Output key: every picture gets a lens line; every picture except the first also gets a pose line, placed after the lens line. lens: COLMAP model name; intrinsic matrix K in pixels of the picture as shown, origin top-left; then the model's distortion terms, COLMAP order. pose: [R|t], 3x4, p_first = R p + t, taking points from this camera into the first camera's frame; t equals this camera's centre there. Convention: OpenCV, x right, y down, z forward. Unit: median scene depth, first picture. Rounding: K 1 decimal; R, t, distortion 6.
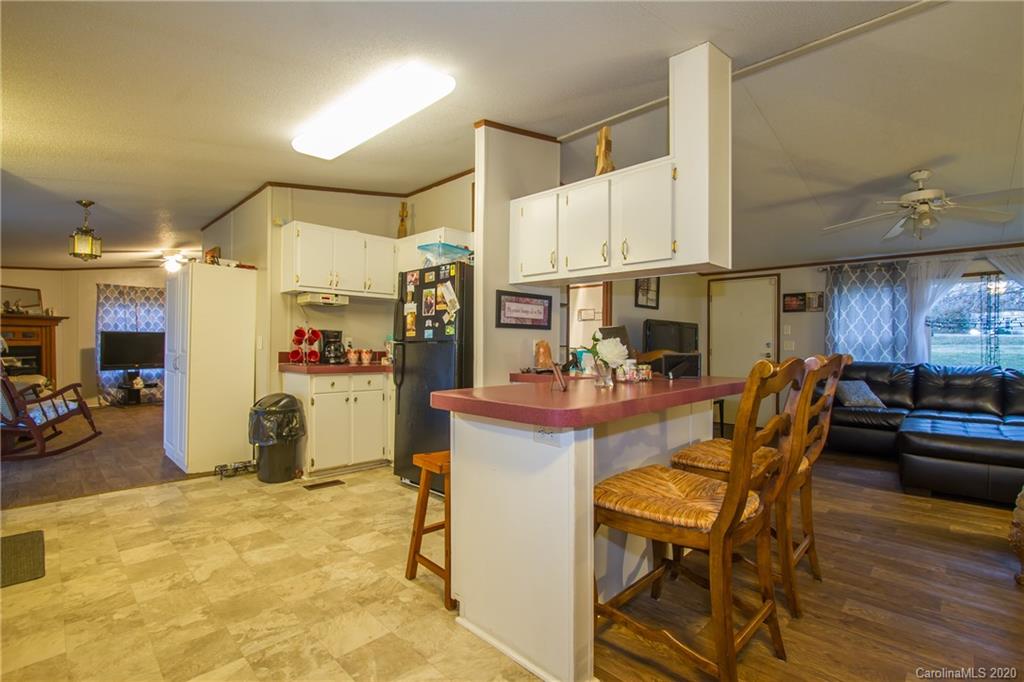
lens RADIAL K [[468.4, 0, 500.9], [0, 468.4, 346.7], [0, 0, 1]] dist [-0.016541, 0.000377]
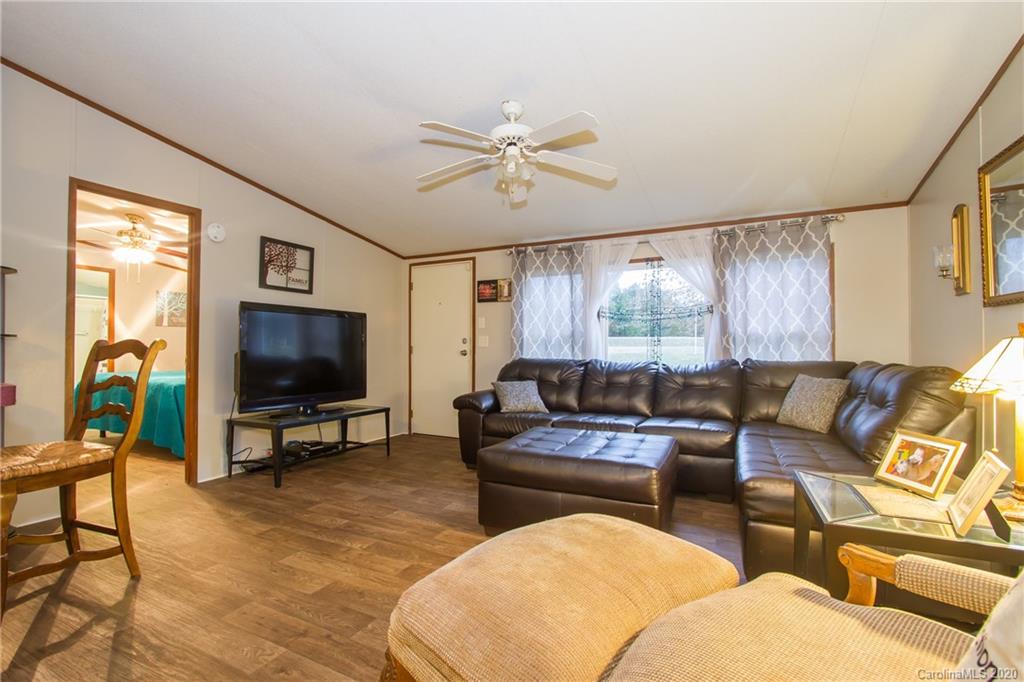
lens RADIAL K [[468.4, 0, 500.9], [0, 468.4, 346.7], [0, 0, 1]] dist [-0.016541, 0.000377]
pose [[0.953968, -0.002770, 0.299895, 0.678256], [0.005171, 0.999961, -0.007212, 0.024972], [-0.299864, 0.008431, 0.953945, 0.286437]]
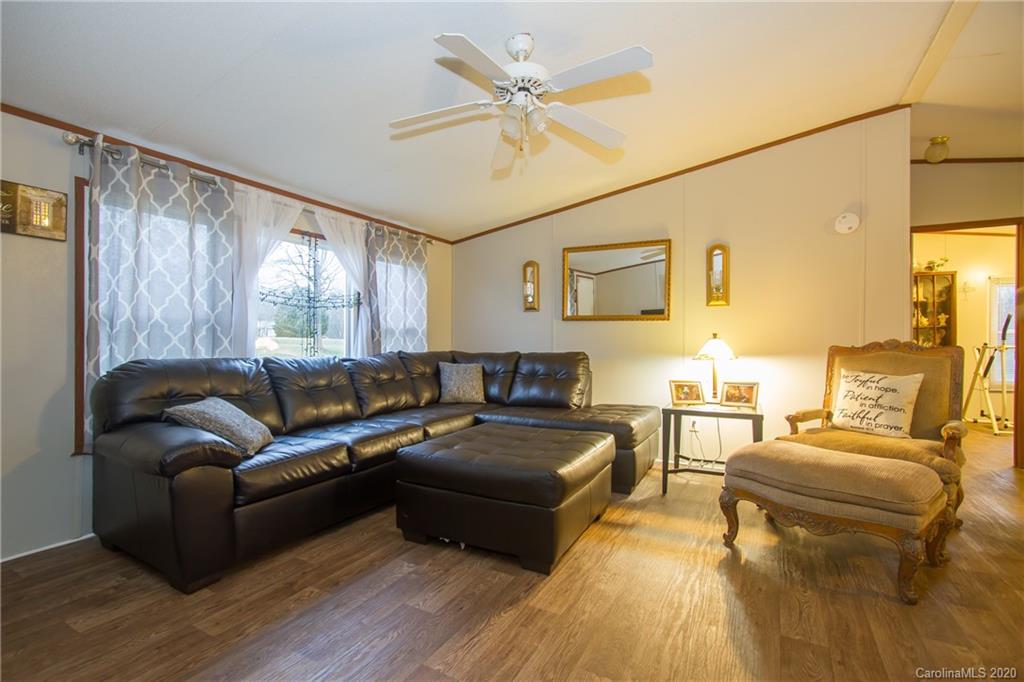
lens RADIAL K [[472.3, 0, 502.4], [0, 472.3, 342.3], [0, 0, 1]] dist [-0.019860, 0.004824]
pose [[-0.260435, -0.006393, 0.965470, 0.316715], [0.001930, 0.999973, 0.007143, 0.017361], [-0.965489, 0.003724, -0.260416, 1.216966]]
